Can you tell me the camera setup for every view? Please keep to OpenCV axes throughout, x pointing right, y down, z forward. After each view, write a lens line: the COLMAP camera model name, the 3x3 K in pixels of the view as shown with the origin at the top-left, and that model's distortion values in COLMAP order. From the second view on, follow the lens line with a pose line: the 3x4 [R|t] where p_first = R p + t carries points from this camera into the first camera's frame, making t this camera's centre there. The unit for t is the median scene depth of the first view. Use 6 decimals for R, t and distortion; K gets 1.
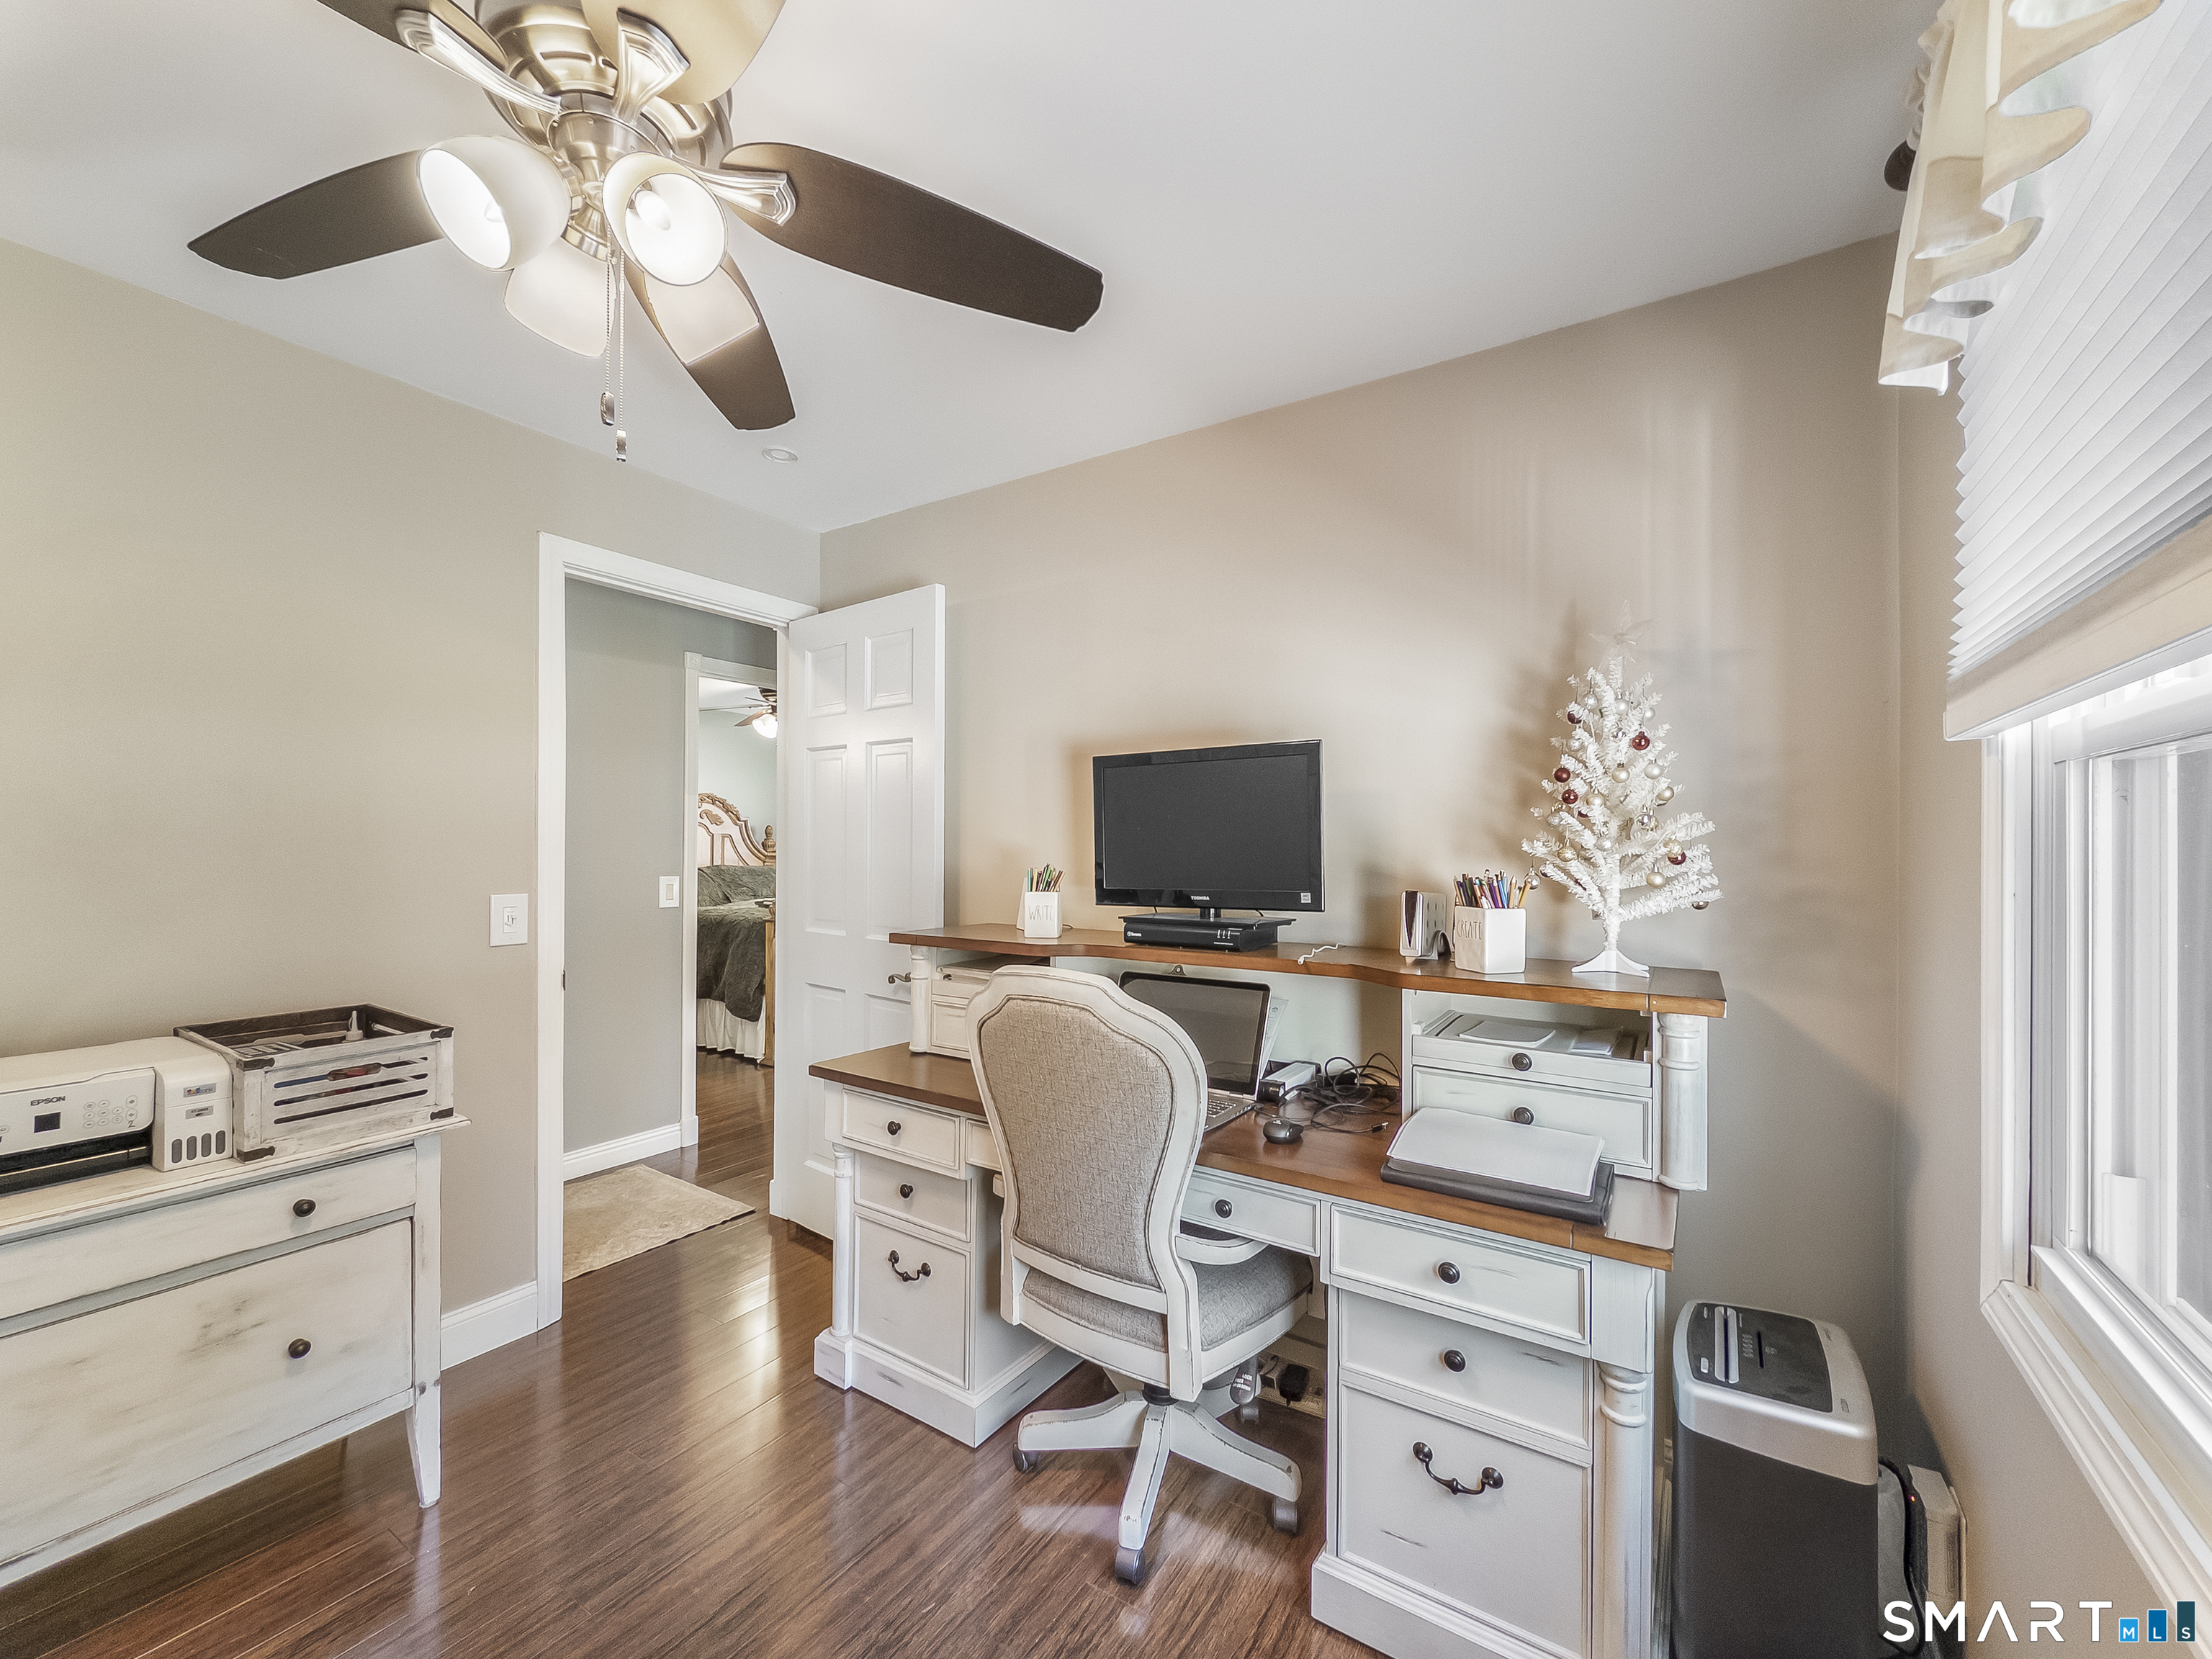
lens RADIAL K [[899.7, 0, 1100.6], [0, 899.7, 836.6], [0, 0, 1]] dist [-0.001796, -0.001372]
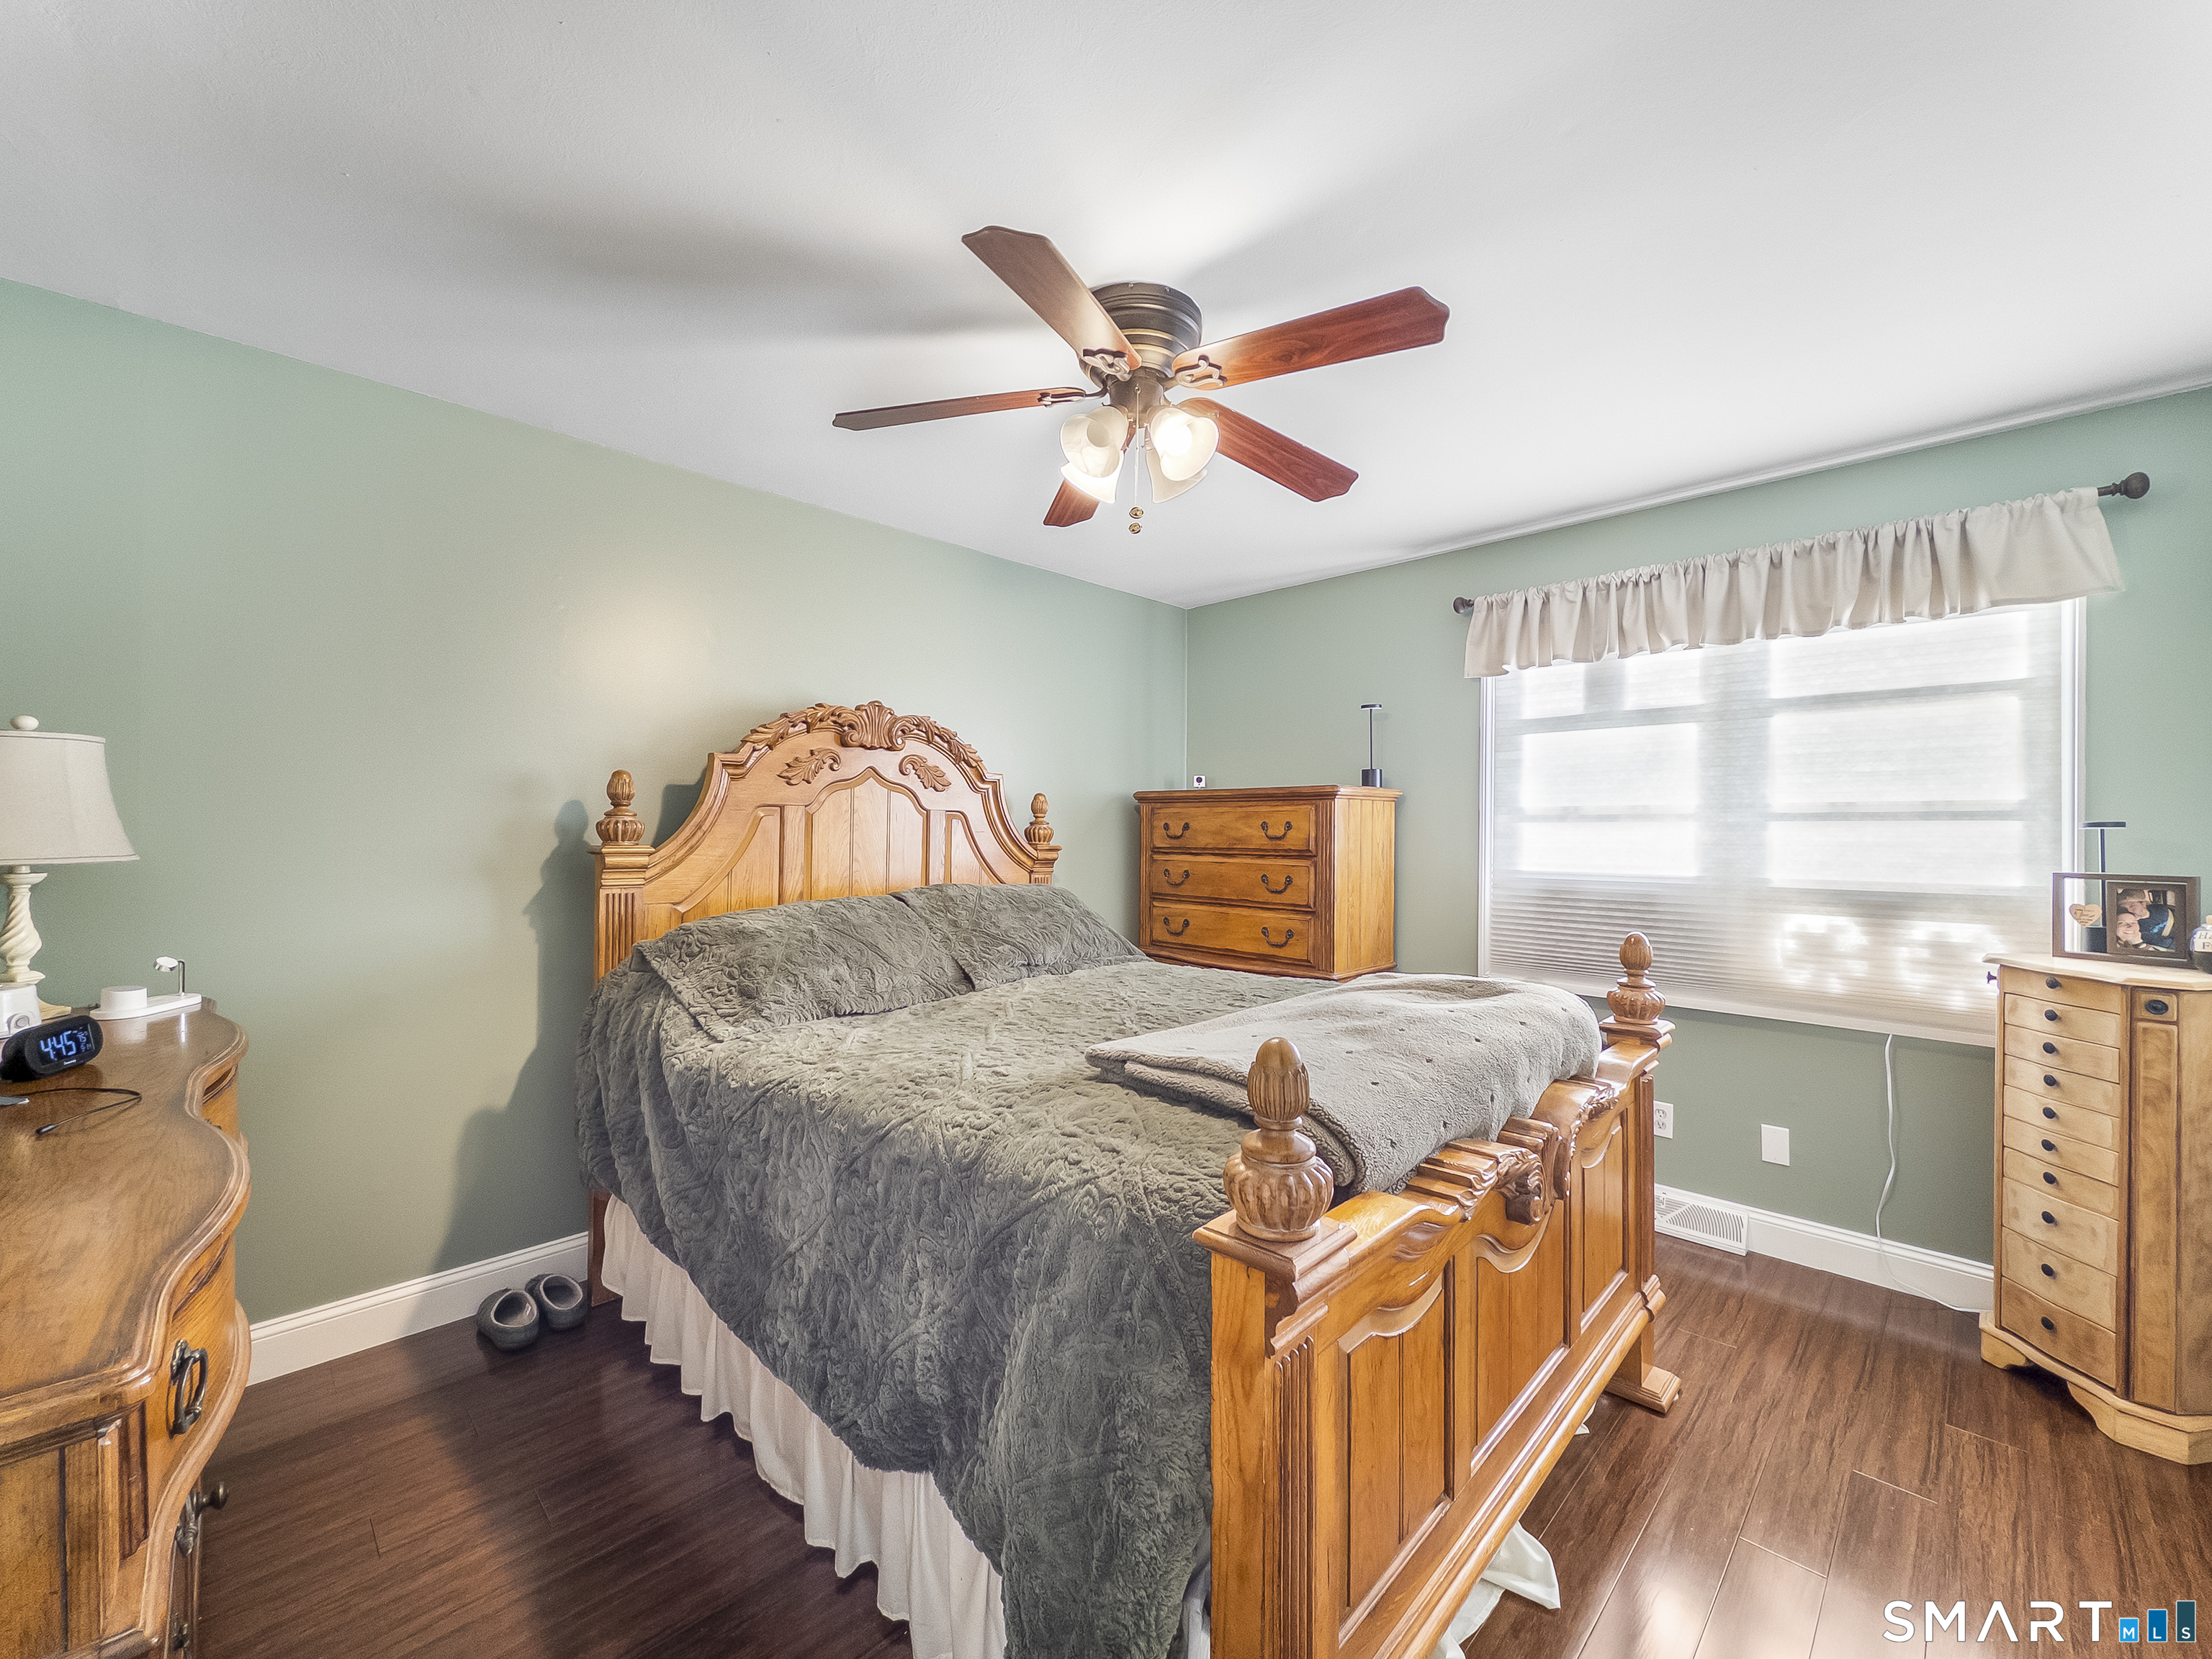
lens RADIAL K [[899.7, 0, 1108.1], [0, 899.7, 824.9], [0, 0, 1]] dist [-0.001796, -0.001372]
pose [[0.980467, 0.001256, -0.196677, -0.255015], [0.000038, 0.999978, 0.006576, 0.001137], [0.196681, -0.006455, 0.980446, 0.579082]]
